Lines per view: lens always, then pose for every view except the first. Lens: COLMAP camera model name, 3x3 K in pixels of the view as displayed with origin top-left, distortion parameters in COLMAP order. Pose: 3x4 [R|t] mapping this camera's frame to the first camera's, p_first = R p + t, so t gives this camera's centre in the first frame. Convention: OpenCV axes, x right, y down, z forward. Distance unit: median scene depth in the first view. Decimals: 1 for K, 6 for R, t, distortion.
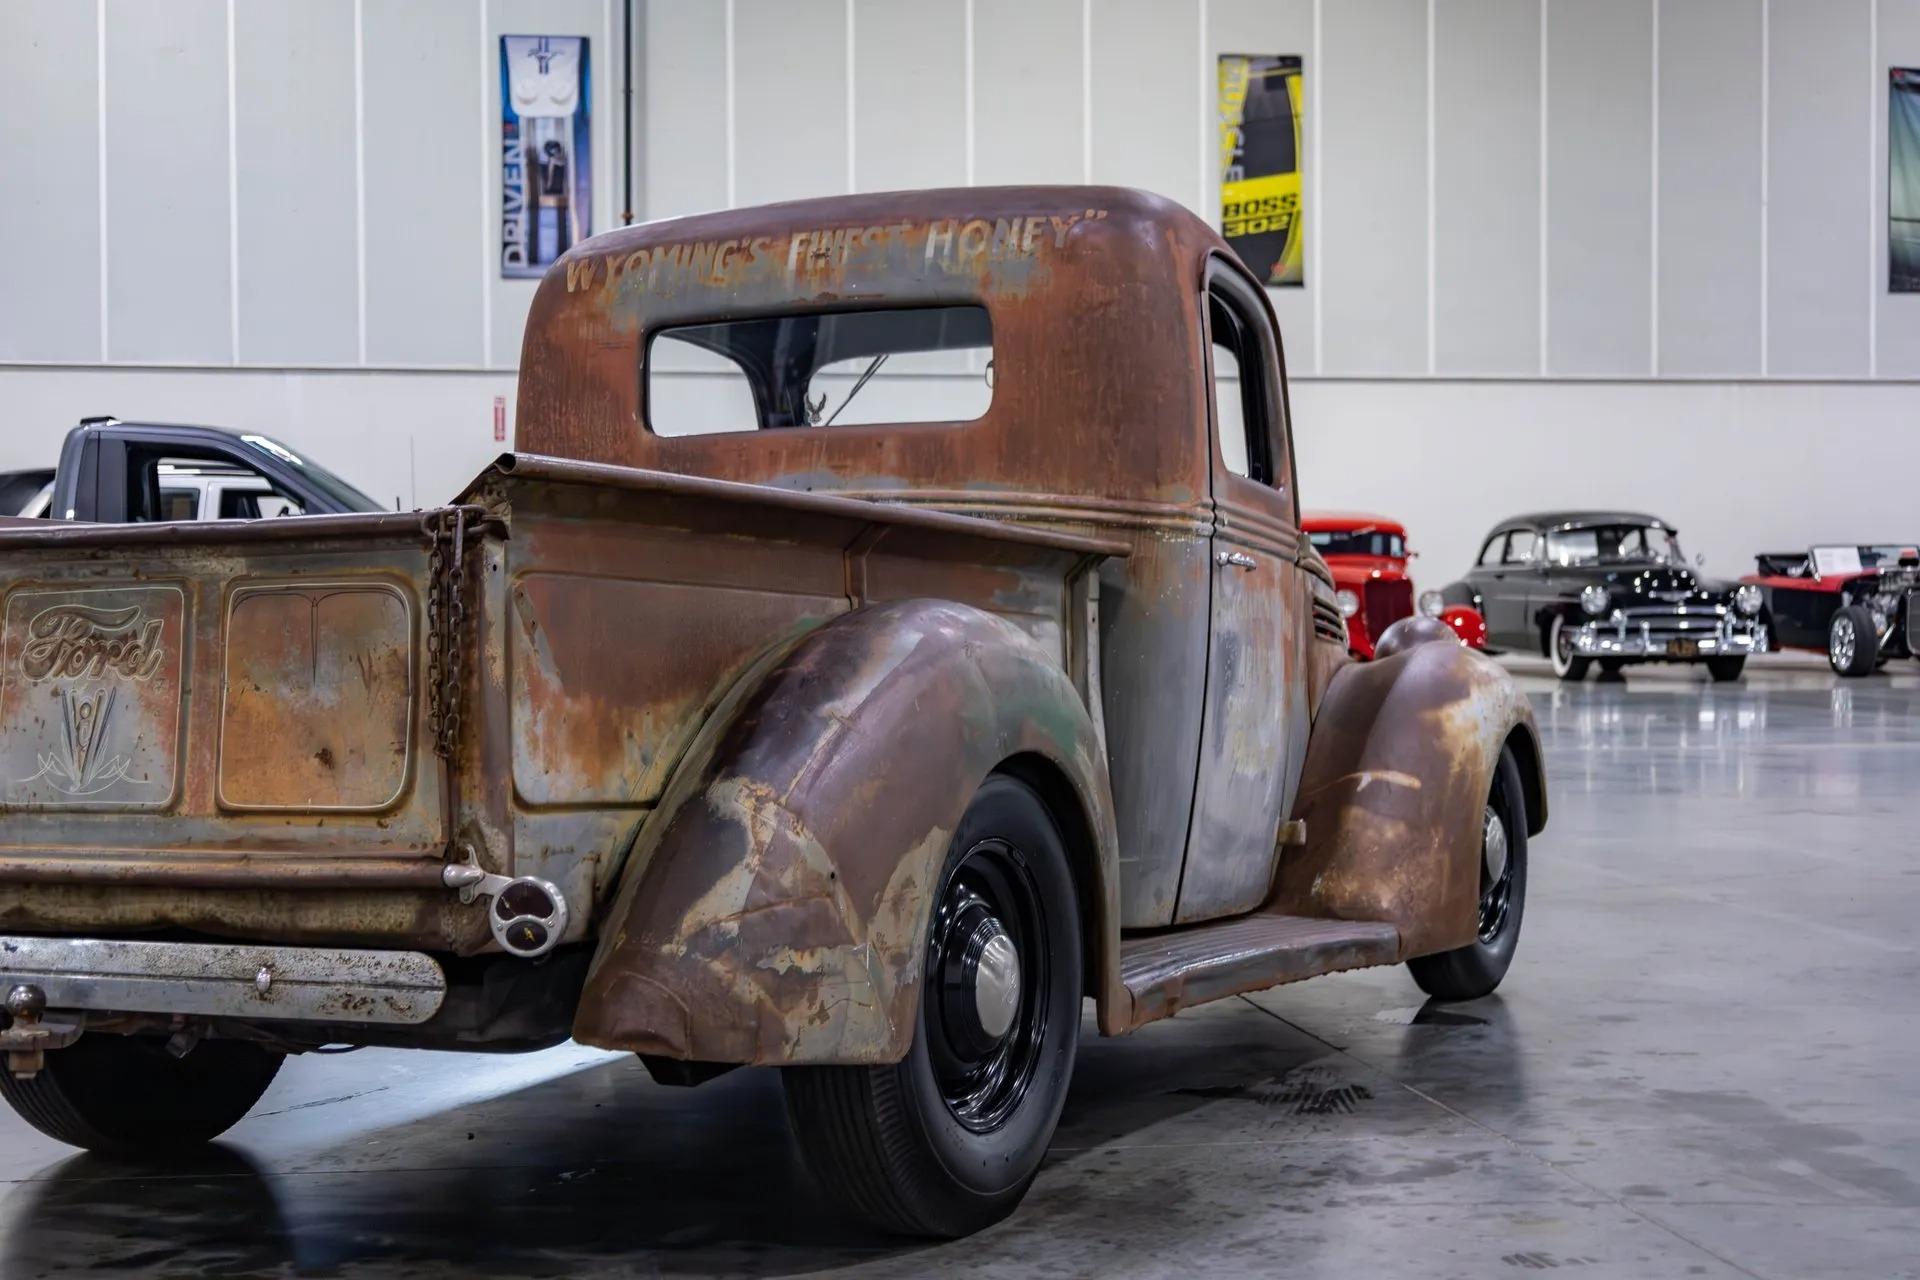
lens RADIAL K [[3087.3, 0, 949.9], [0, 3087.3, 646.7], [0, 0, 1]] dist [0.027876, 0.000000]
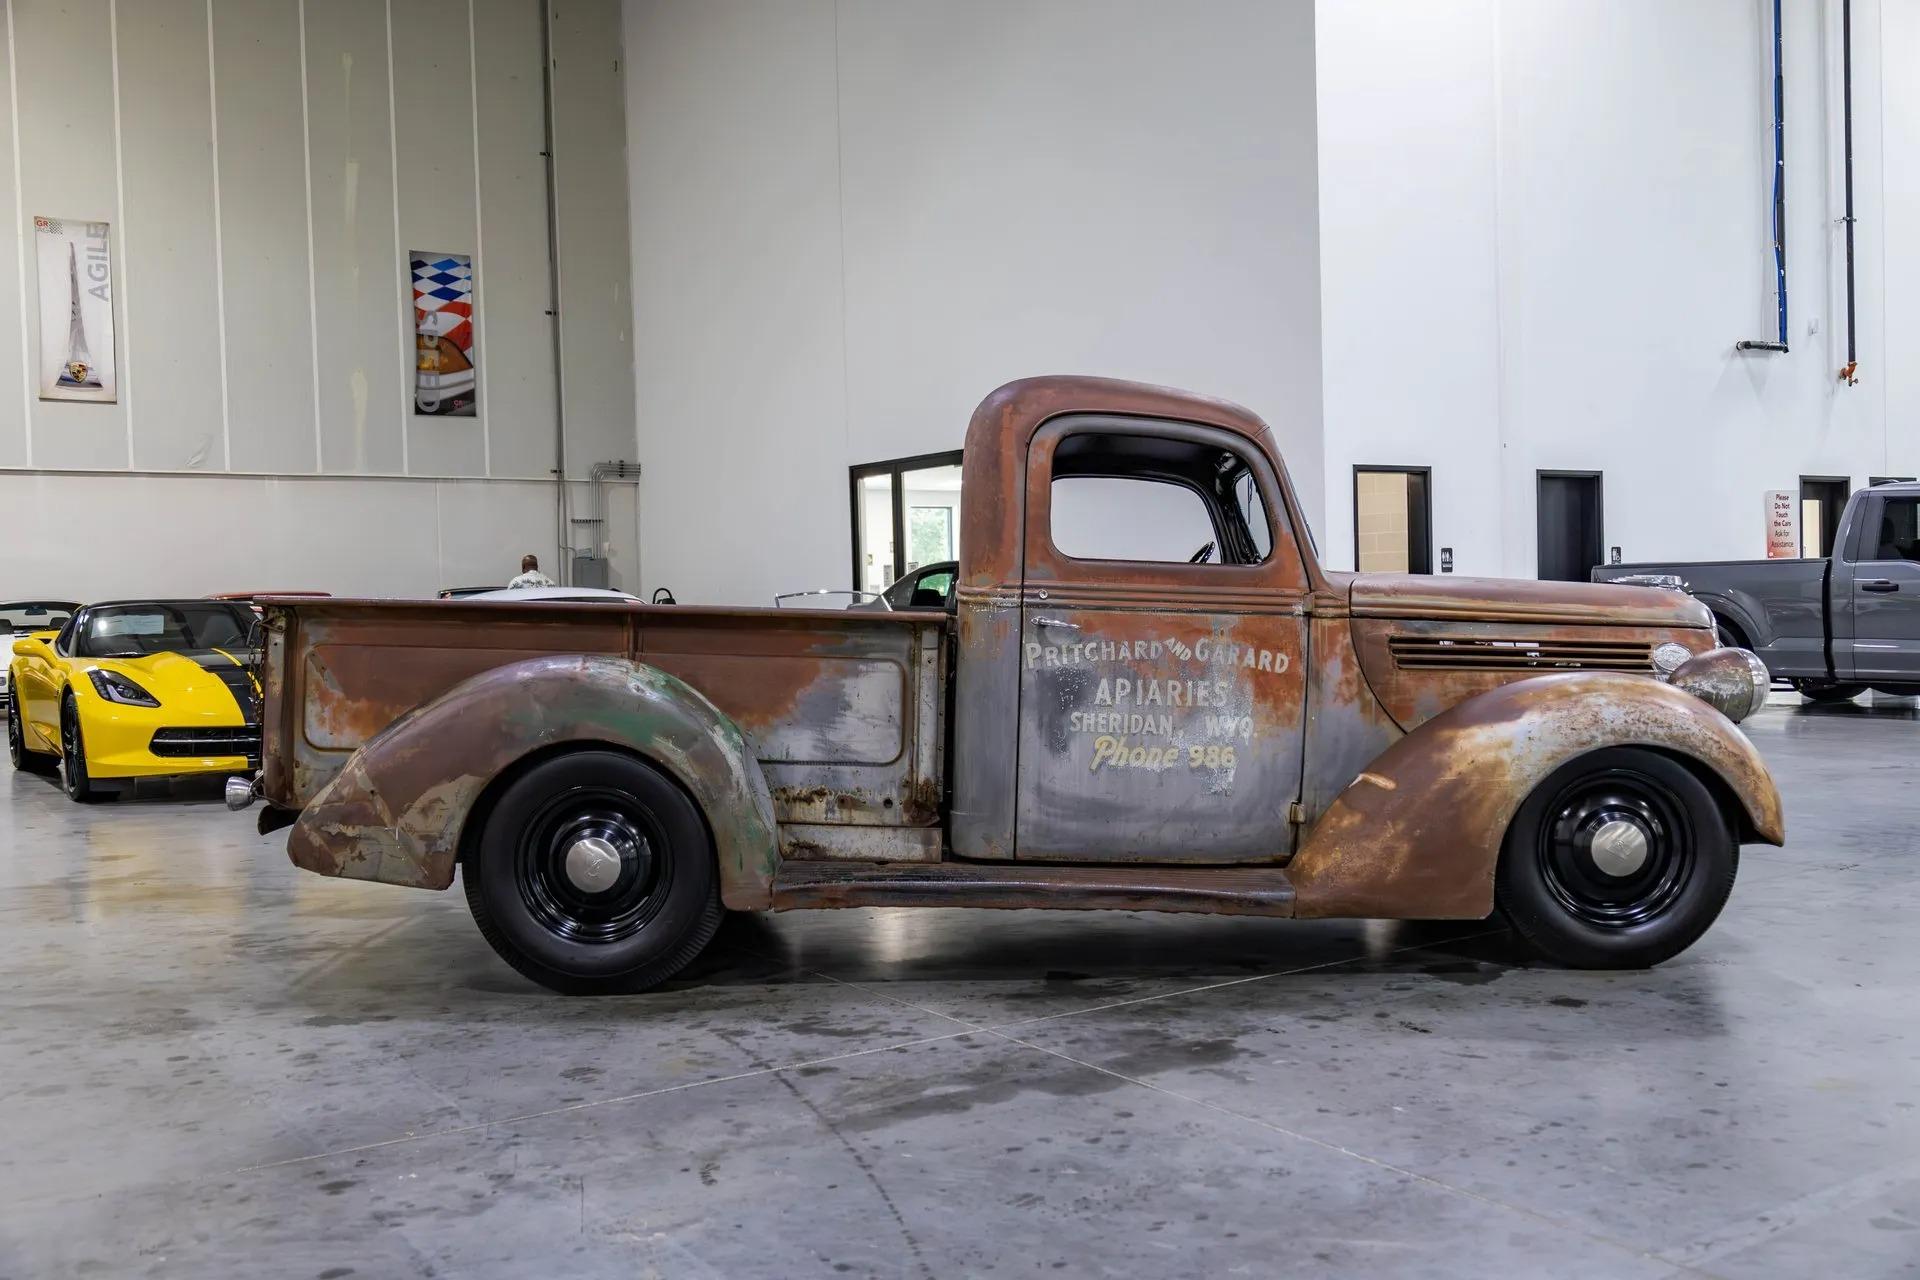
lens RADIAL K [[1750.3, 0, 970.8], [0, 1750.3, 647.2], [0, 0, 1]] dist [0.004354, 0.000000]
pose [[0.427426, 0.019540, -0.903839, 1.146168], [0.001555, 0.999749, 0.022349, -0.047050], [0.904049, -0.010958, 0.427288, 0.823841]]
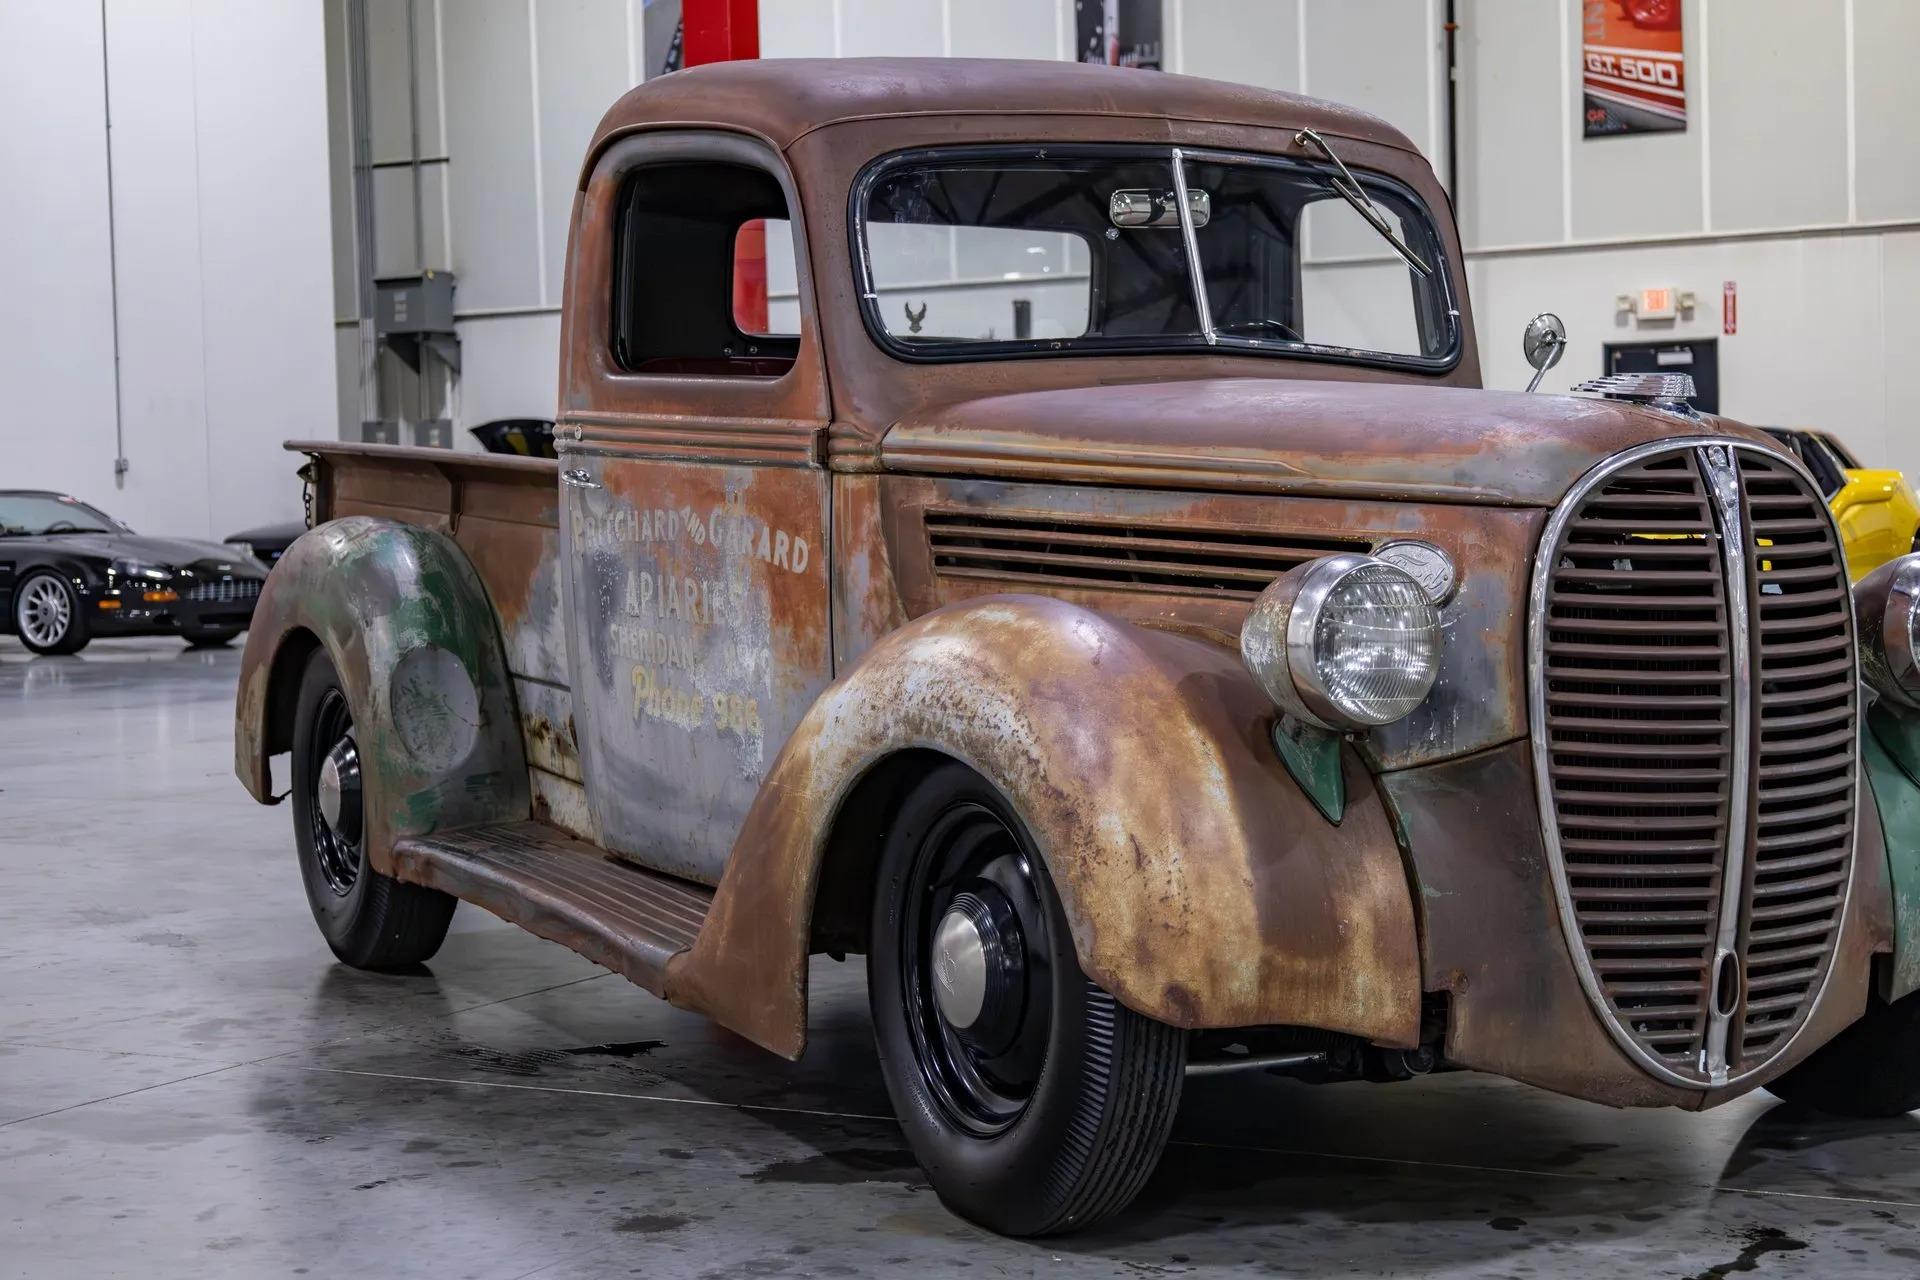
lens RADIAL K [[3087.3, 0, 954.2], [0, 3087.3, 625.7], [0, 0, 1]] dist [0.027876, 0.000000]
pose [[-0.604461, 0.051499, -0.794968, 1.045492], [0.006869, 0.998208, 0.059442, -0.051192], [0.796605, 0.030470, -0.603732, 2.257120]]
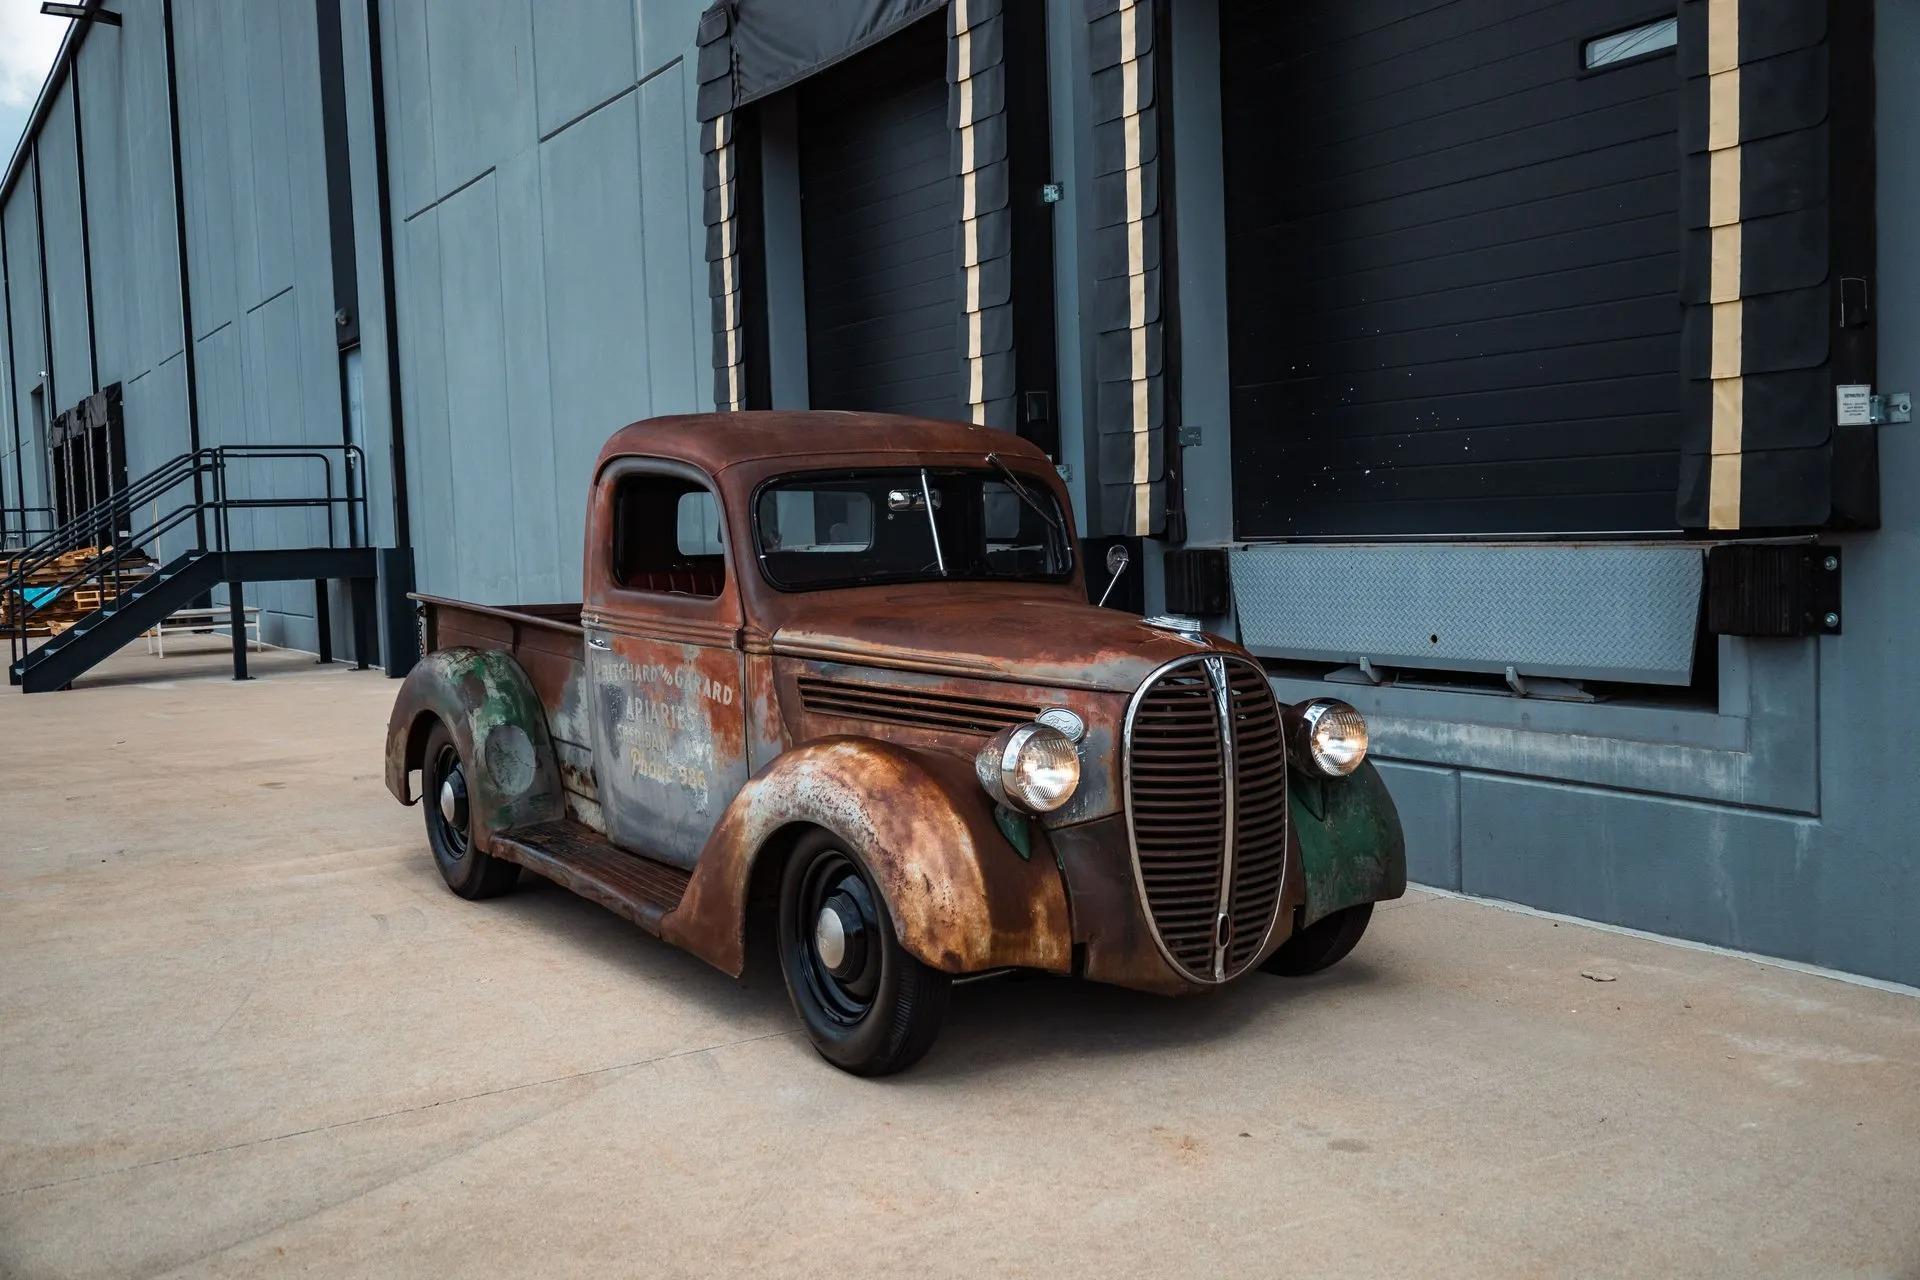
lens RADIAL K [[1790.0, 0, 953.1], [0, 1790.0, 648.3], [0, 0, 1]] dist [0.004105, 0.000000]
pose [[-0.509017, 0.083193, -0.856727, 1.142129], [0.017979, 0.996129, 0.086047, -0.145120], [0.860569, 0.028396, -0.508542, 2.278756]]
